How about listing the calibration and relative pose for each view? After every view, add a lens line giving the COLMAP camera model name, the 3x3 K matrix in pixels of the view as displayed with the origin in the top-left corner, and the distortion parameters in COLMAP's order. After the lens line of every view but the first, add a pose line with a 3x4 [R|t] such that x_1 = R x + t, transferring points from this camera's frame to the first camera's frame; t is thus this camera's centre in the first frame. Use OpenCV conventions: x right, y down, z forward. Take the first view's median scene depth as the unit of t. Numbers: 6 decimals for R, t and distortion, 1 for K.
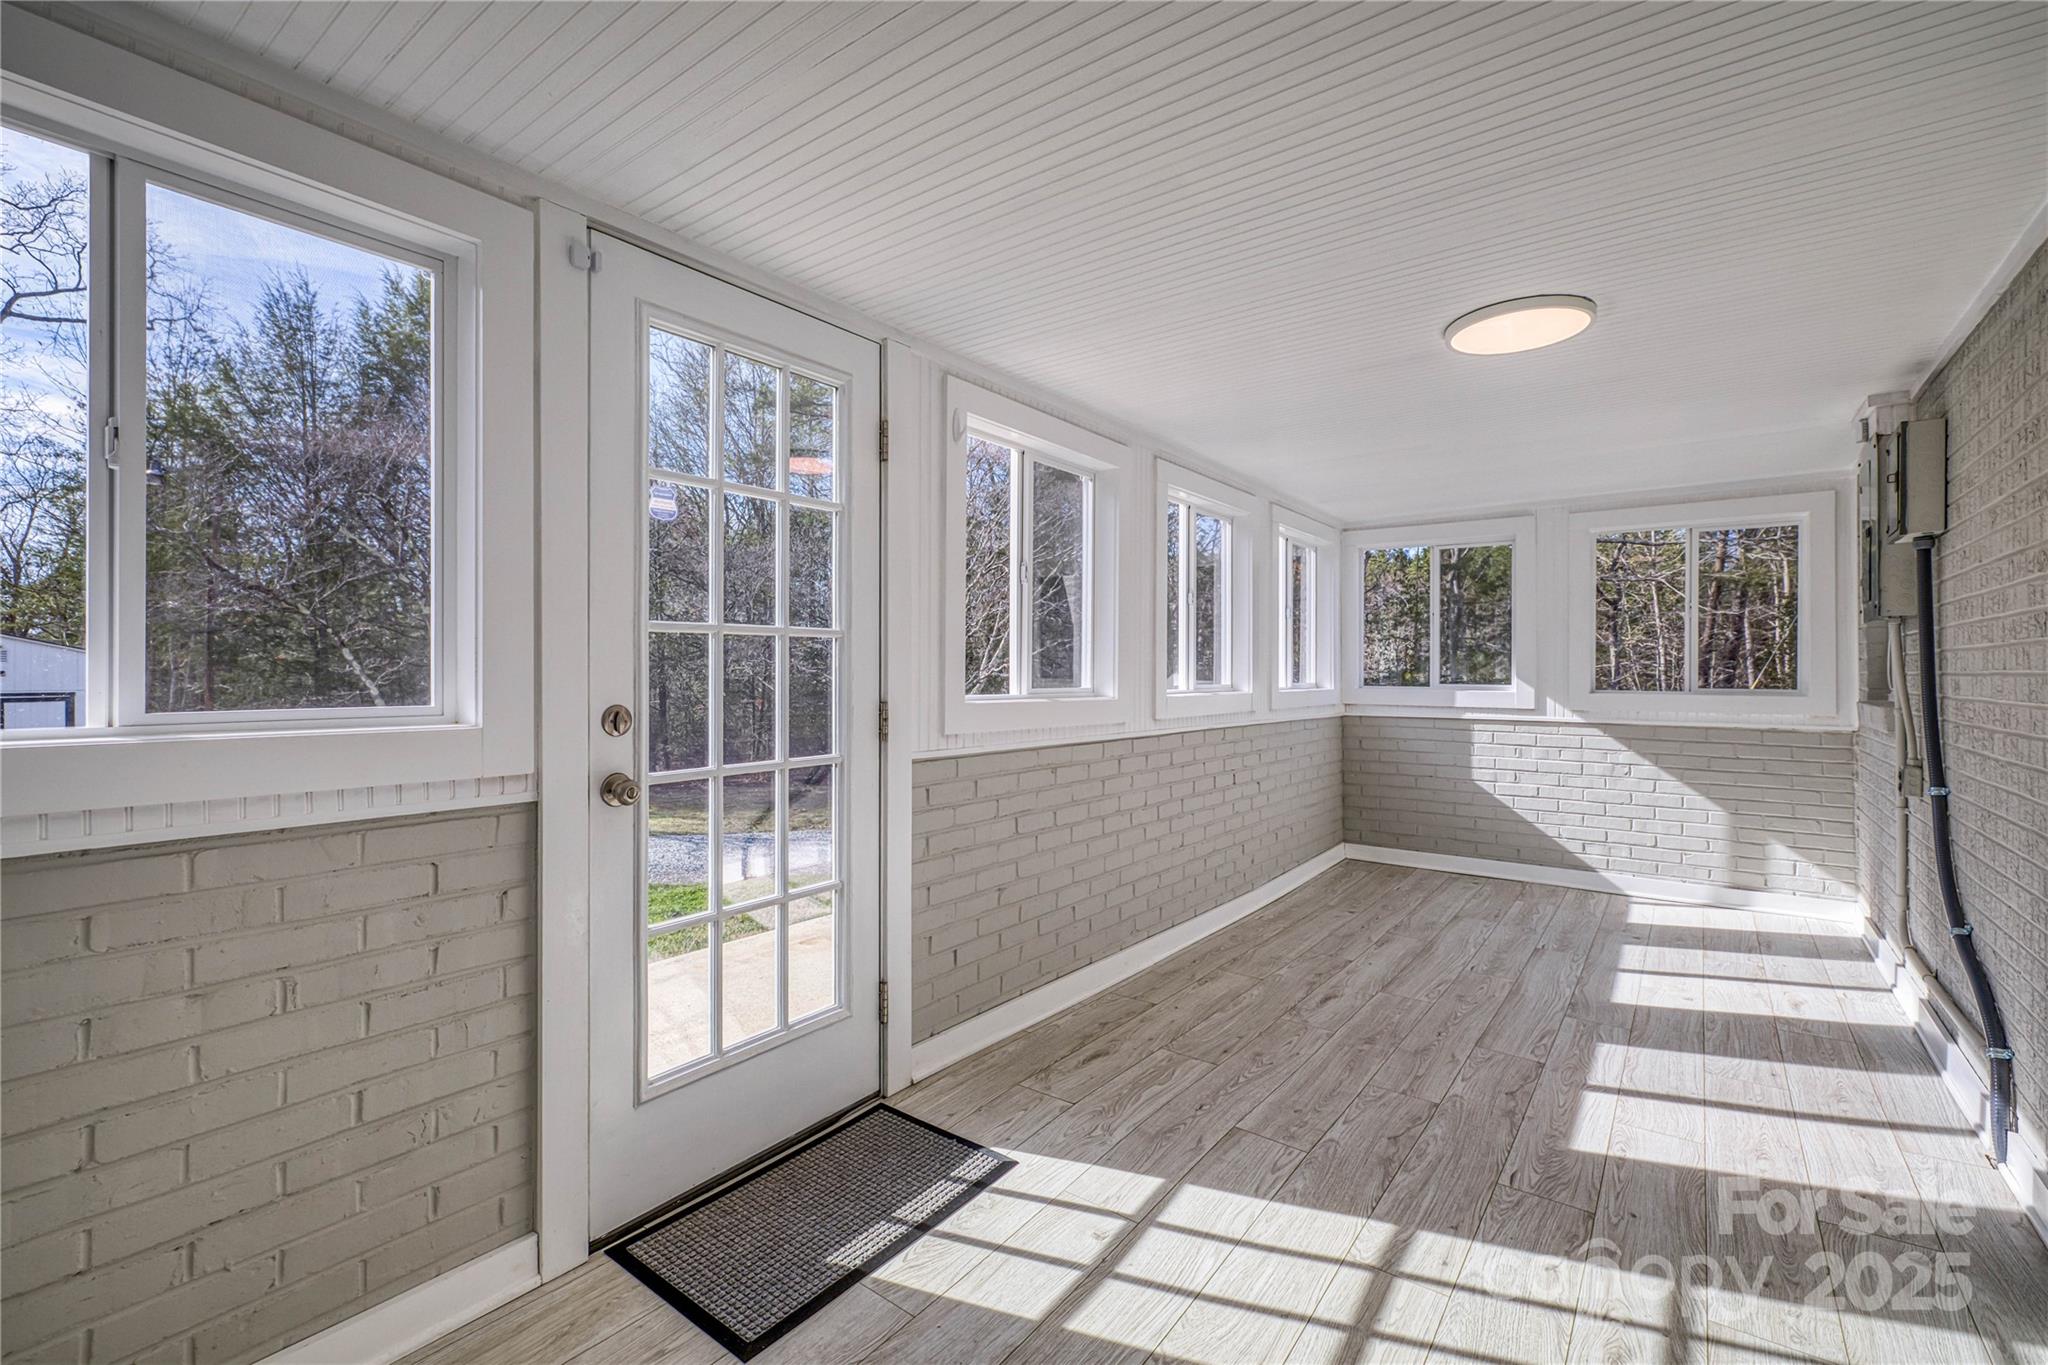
lens RADIAL K [[881.9, 0, 1026.1], [0, 881.9, 681.6], [0, 0, 1]] dist [0.000812, 0.000919]
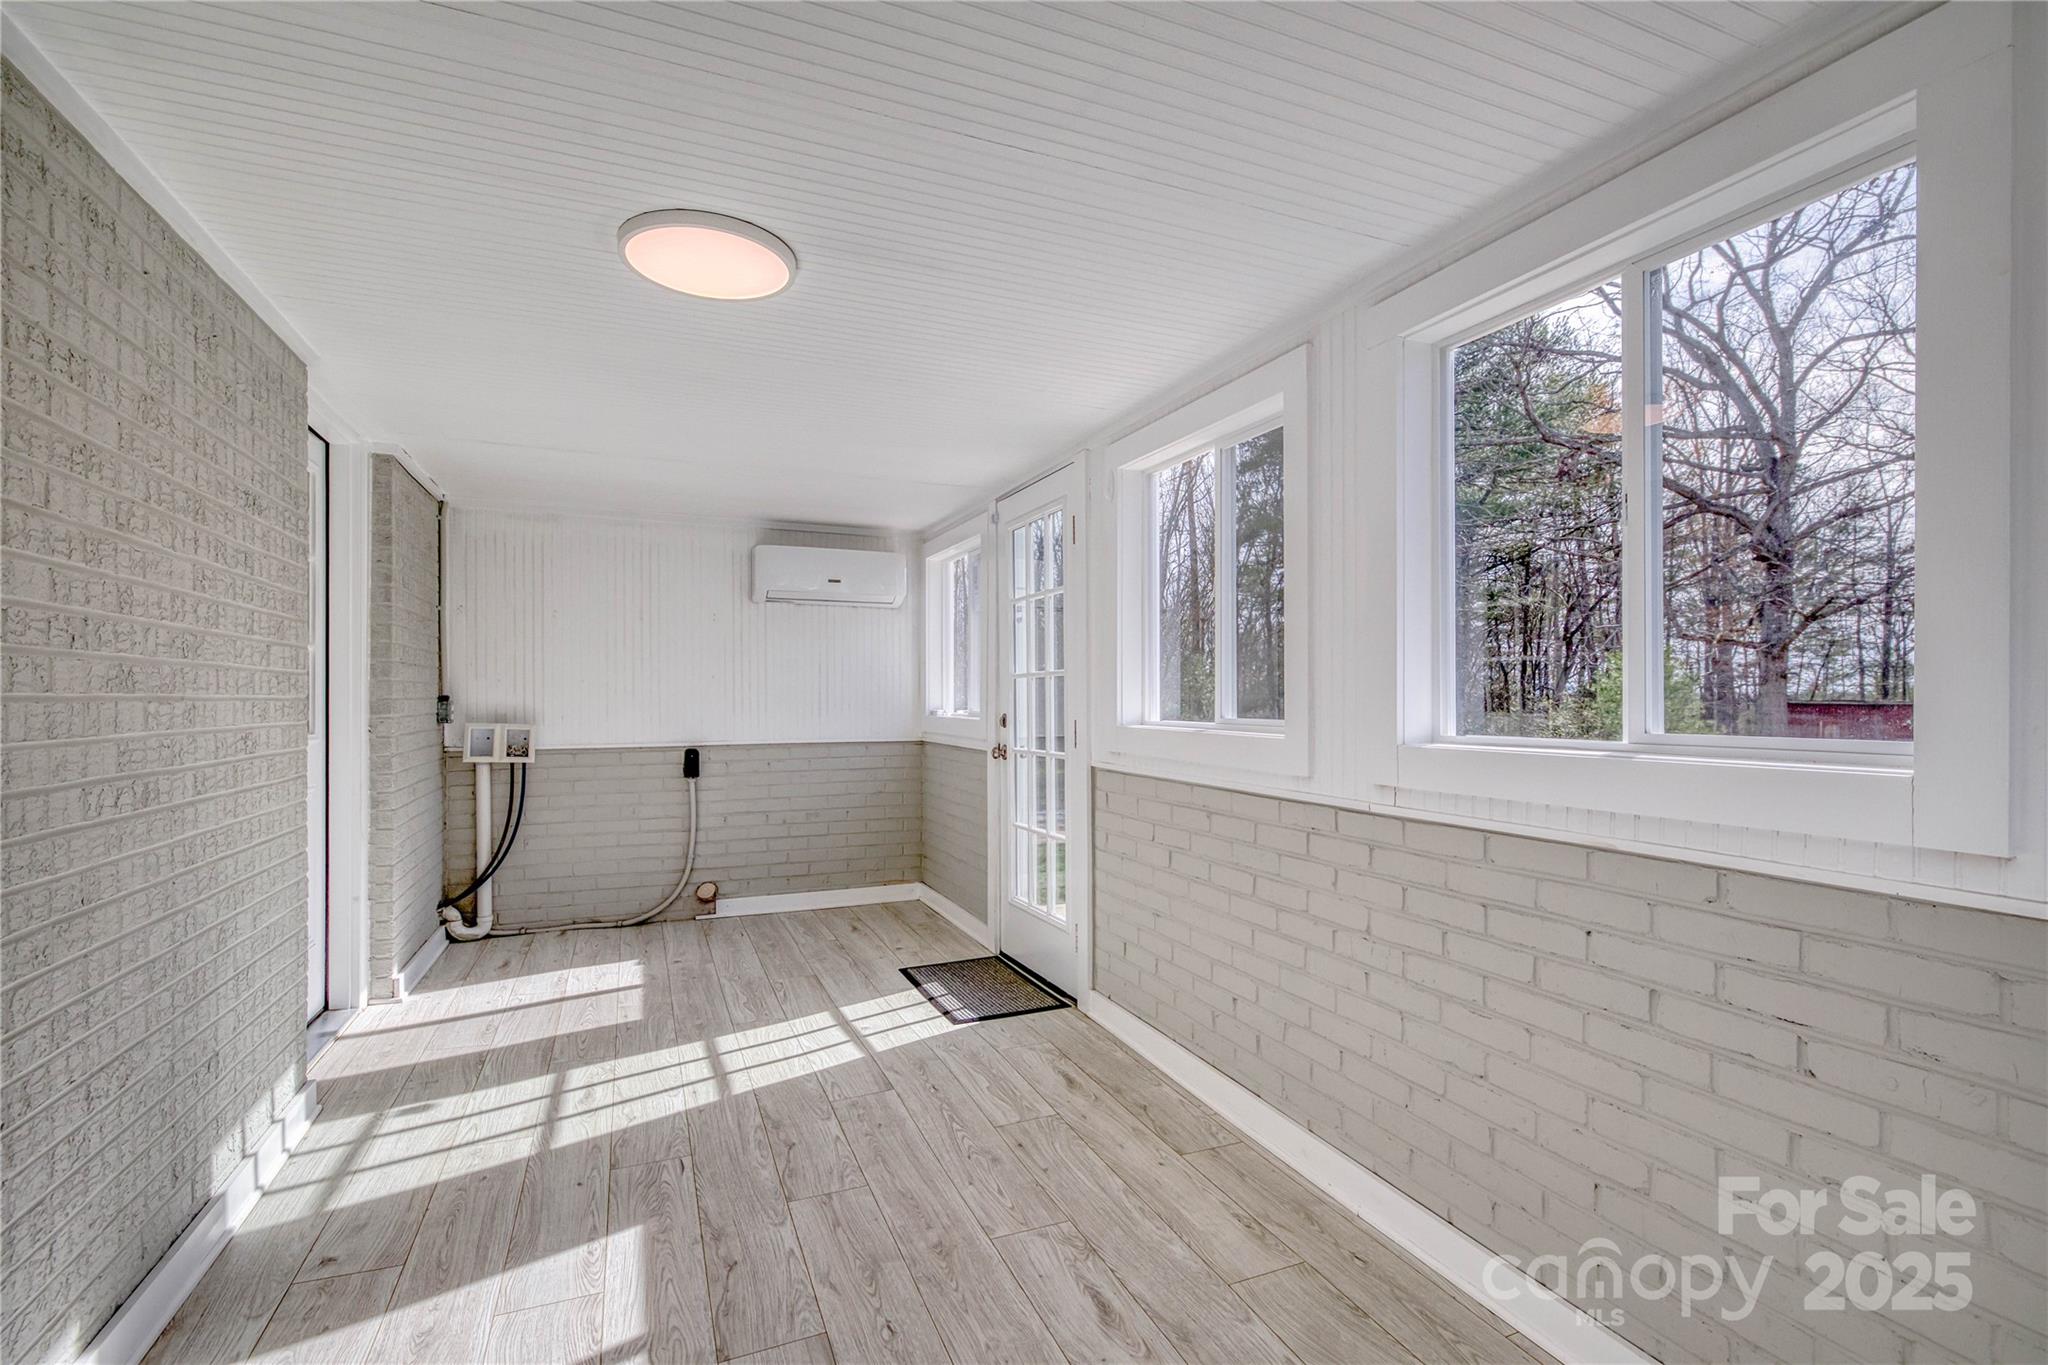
lens RADIAL K [[895.1, 0, 1024.0], [0, 895.1, 682.5], [0, 0, 1]] dist [0.001823, 0.000278]
pose [[-0.484434, -0.015918, -0.874683, 1.257669], [-0.007418, 0.999873, -0.014088, -0.019991], [0.874796, -0.000337, -0.484491, 1.811114]]
